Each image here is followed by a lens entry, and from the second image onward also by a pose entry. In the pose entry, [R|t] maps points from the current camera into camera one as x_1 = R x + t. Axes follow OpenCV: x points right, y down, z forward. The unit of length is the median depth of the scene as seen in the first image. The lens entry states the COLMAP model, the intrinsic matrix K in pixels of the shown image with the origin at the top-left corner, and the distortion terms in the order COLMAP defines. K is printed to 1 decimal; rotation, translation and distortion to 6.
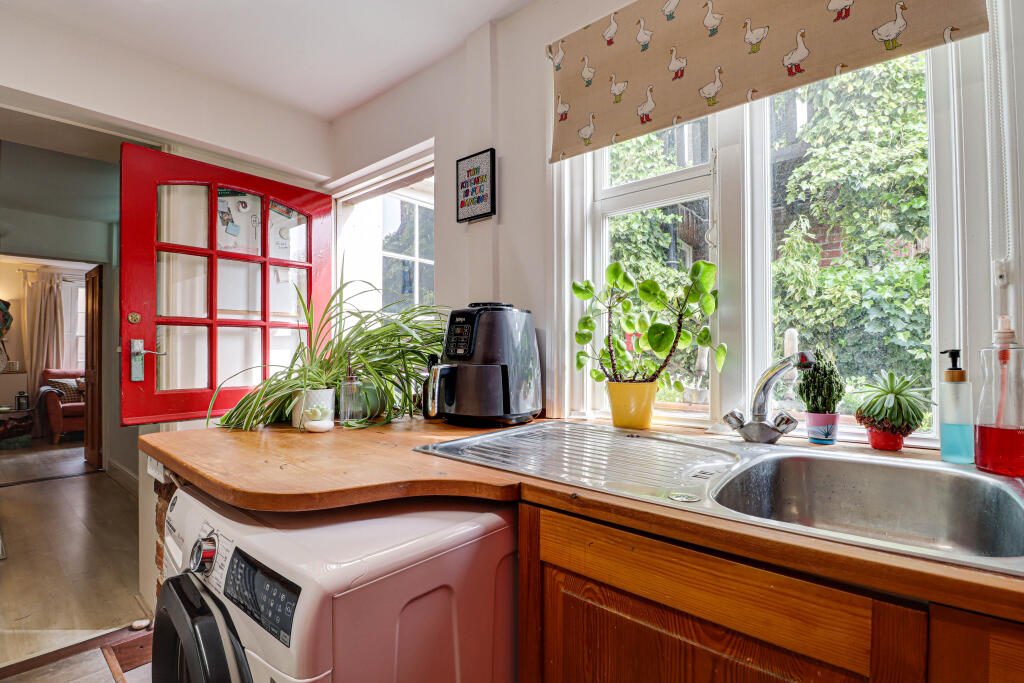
lens RADIAL K [[475.5, 0, 512.0], [0, 475.5, 341.5], [0, 0, 1]] dist [0.000517, -0.013335]
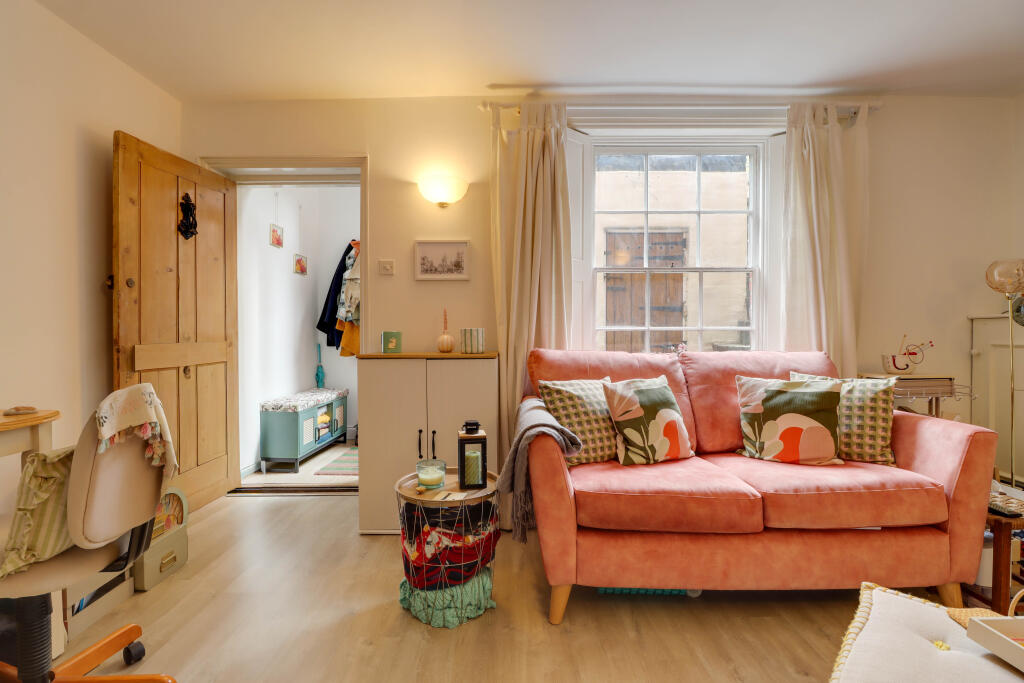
lens RADIAL K [[475.5, 0, 512.0], [0, 475.5, 341.5], [0, 0, 1]] dist [0.000517, -0.013335]
pose [[0.642761, 0.011212, -0.765985, -0.728654], [0.015634, 0.999493, 0.027749, 0.042713], [0.765907, -0.029811, 0.642260, 0.755620]]
